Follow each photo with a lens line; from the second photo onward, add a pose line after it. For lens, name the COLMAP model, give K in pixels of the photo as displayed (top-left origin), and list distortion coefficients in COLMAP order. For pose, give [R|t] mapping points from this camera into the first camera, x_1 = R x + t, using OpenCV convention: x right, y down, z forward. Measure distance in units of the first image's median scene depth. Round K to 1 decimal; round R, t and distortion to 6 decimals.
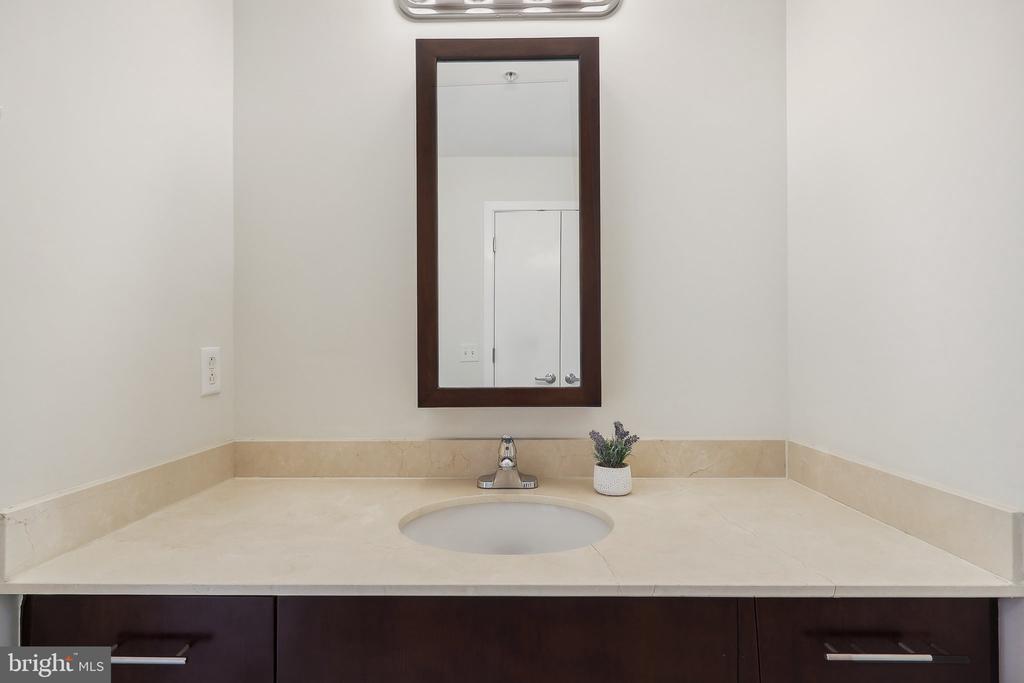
lens RADIAL K [[502.4, 0, 481.9], [0, 502.4, 337.6], [0, 0, 1]] dist [-0.001466, -0.000394]
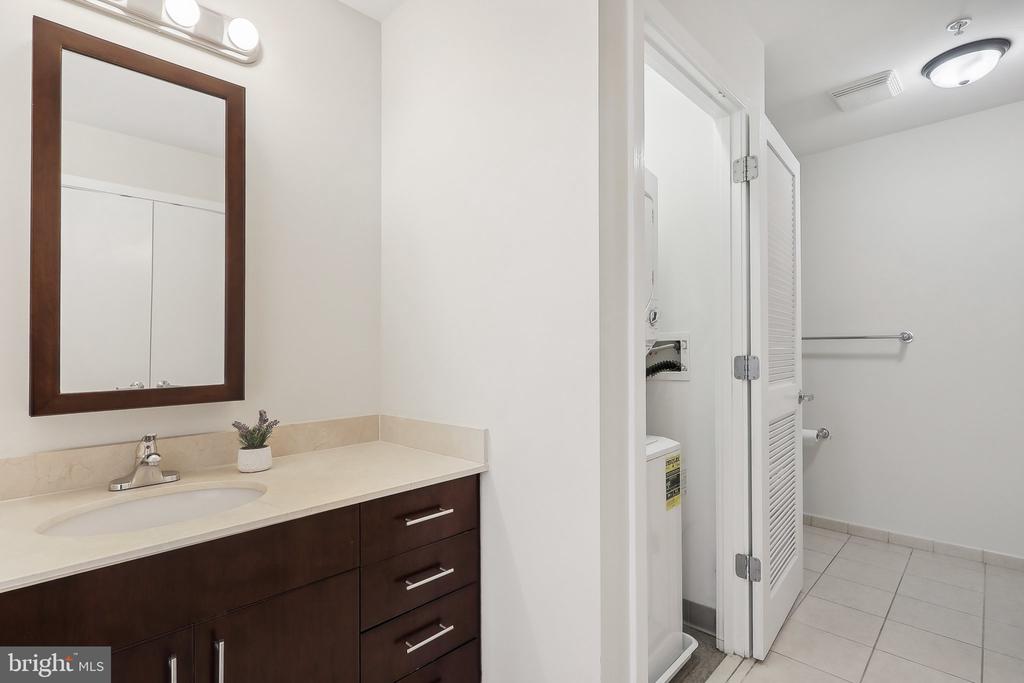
lens RADIAL K [[503.8, 0, 512.2], [0, 503.8, 336.5], [0, 0, 1]] dist [-0.002017, -0.000604]
pose [[0.676402, 0.011395, 0.736444, -0.208456], [-0.004036, 0.999923, -0.011765, -0.000173], [-0.736521, 0.004985, 0.676396, -0.263343]]
